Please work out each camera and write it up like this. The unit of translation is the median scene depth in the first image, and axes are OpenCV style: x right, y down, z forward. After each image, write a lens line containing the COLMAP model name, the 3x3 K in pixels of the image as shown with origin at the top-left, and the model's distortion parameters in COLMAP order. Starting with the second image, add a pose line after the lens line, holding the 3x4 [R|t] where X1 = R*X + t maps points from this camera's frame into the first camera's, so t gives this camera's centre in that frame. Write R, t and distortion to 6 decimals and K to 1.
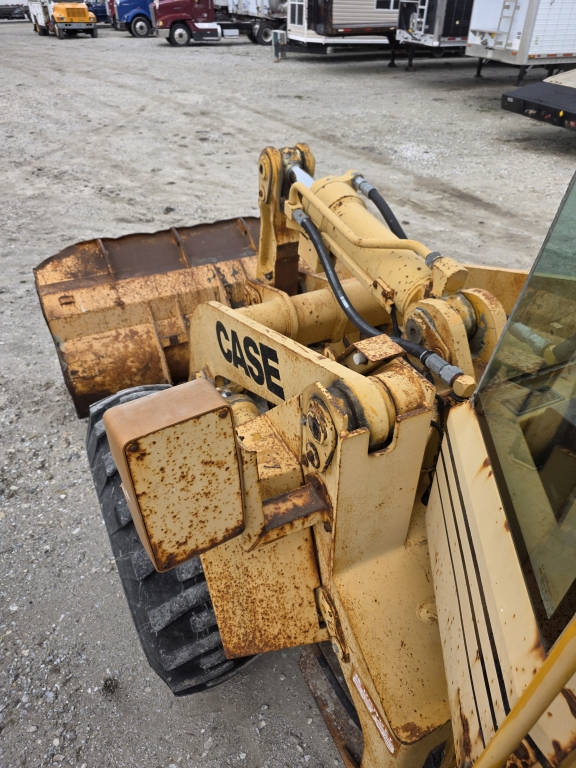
lens RADIAL K [[510.9, 0, 292.0], [0, 510.9, 388.3], [0, 0, 1]] dist [0.026196, -0.030455]
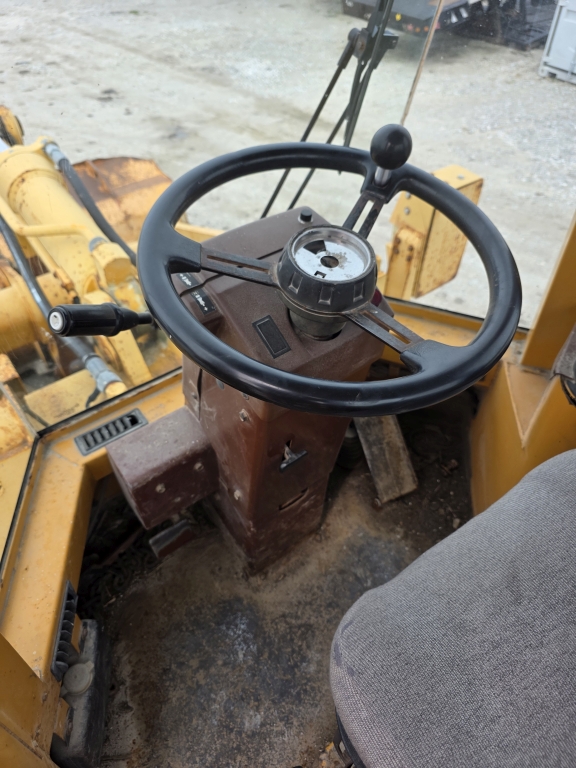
lens RADIAL K [[510.9, 0, 301.0], [0, 510.9, 365.9], [0, 0, 1]] dist [0.026196, -0.030455]
pose [[0.981291, -0.149008, 0.121921, 0.114953], [0.134885, 0.983940, 0.116908, -0.023636], [-0.137383, -0.098275, 0.985631, 0.007929]]
